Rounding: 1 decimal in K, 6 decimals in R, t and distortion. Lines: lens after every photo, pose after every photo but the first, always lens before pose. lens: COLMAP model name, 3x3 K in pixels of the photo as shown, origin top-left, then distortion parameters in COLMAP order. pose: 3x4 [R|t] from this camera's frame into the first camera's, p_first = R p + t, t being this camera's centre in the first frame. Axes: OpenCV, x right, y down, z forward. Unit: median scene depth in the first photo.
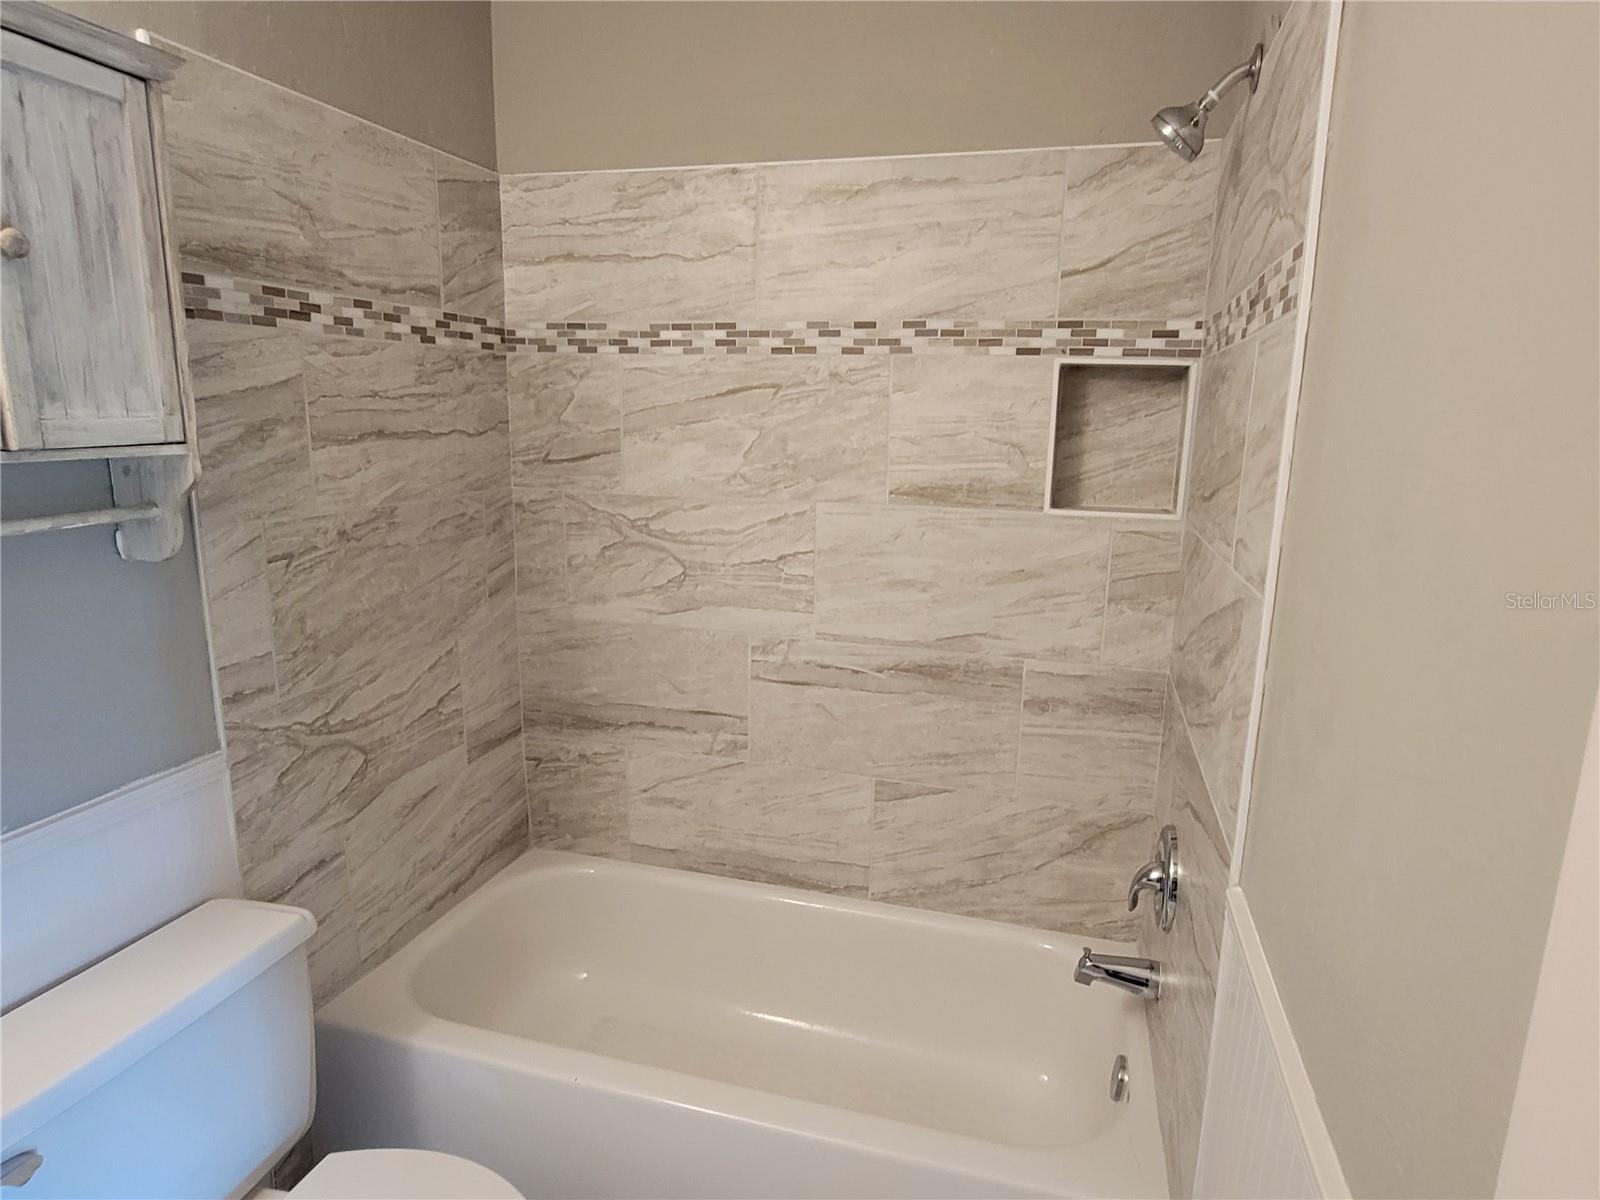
lens RADIAL K [[944.2, 0, 800.0], [0, 944.2, 600.0], [0, 0, 1]] dist [-0.005249, -0.001967]
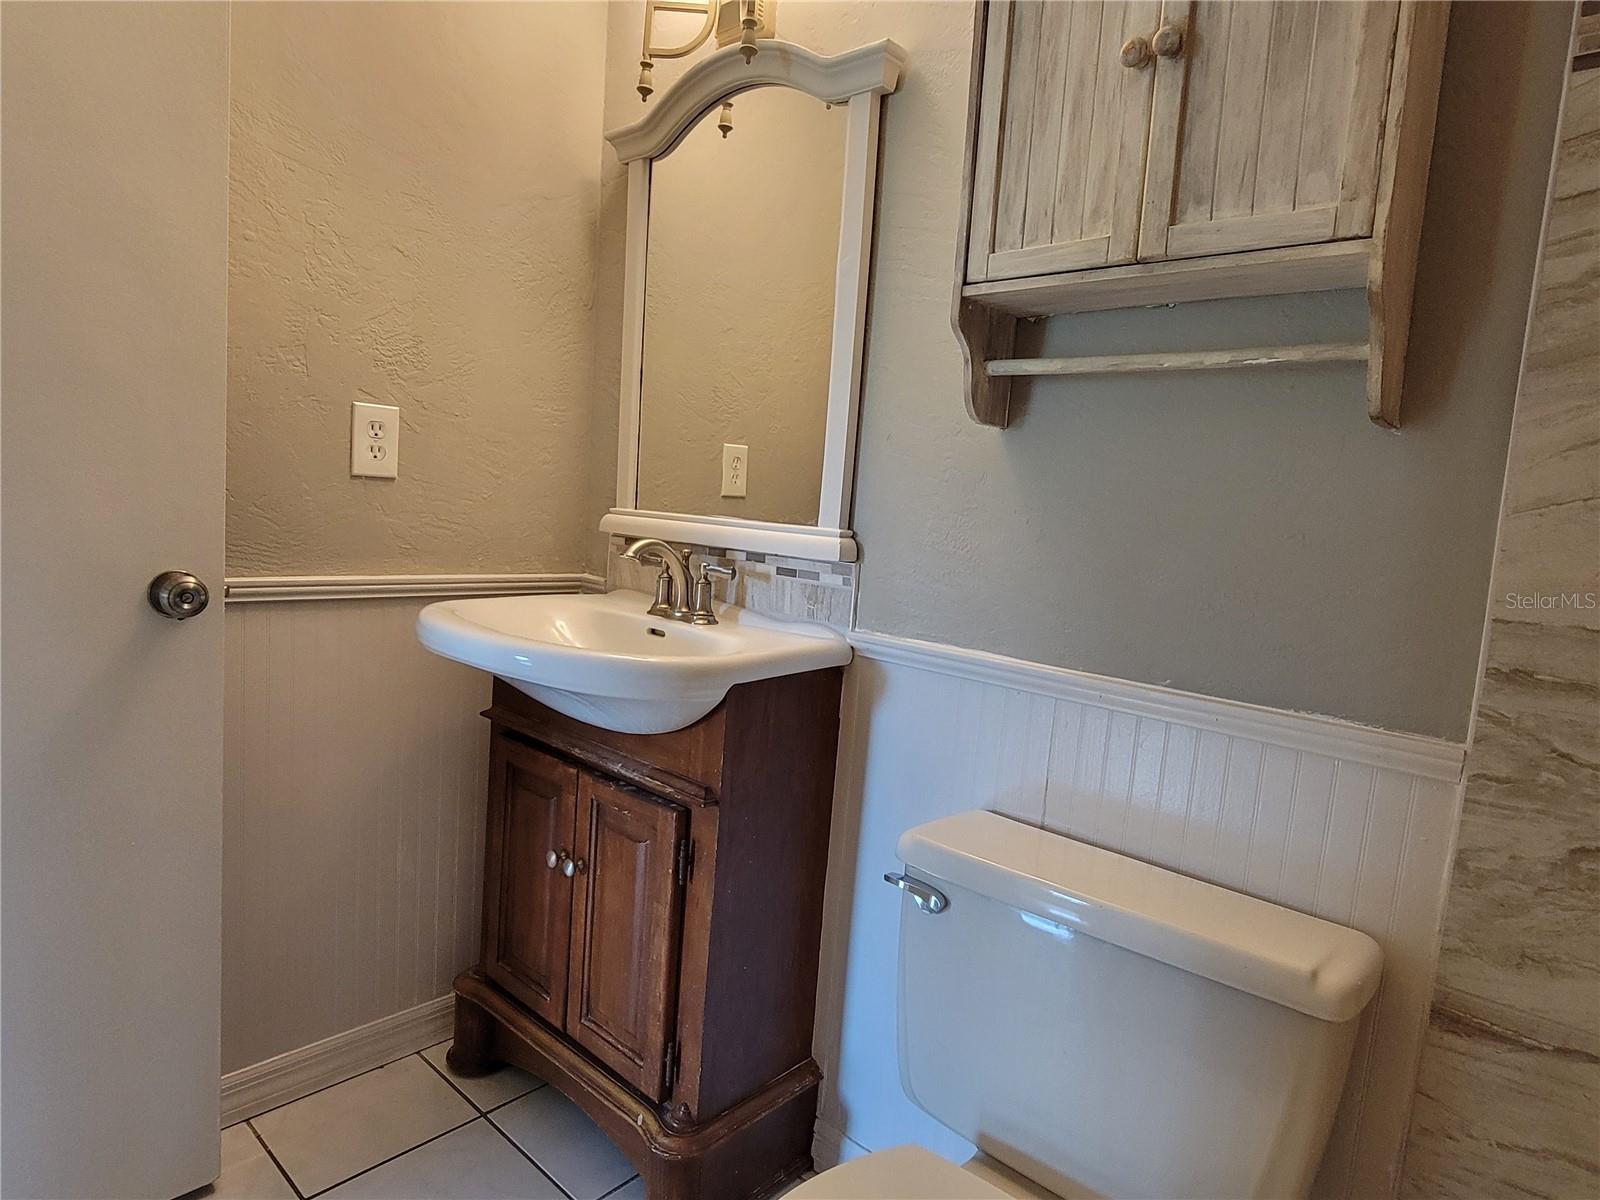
lens RADIAL K [[944.2, 0, 800.0], [0, 944.2, 600.0], [0, 0, 1]] dist [-0.005249, -0.001967]
pose [[-0.429998, 0.047584, -0.901575, 0.168585], [-0.262919, 0.948727, 0.175470, 0.071299], [0.863698, 0.312493, -0.395440, 0.826404]]
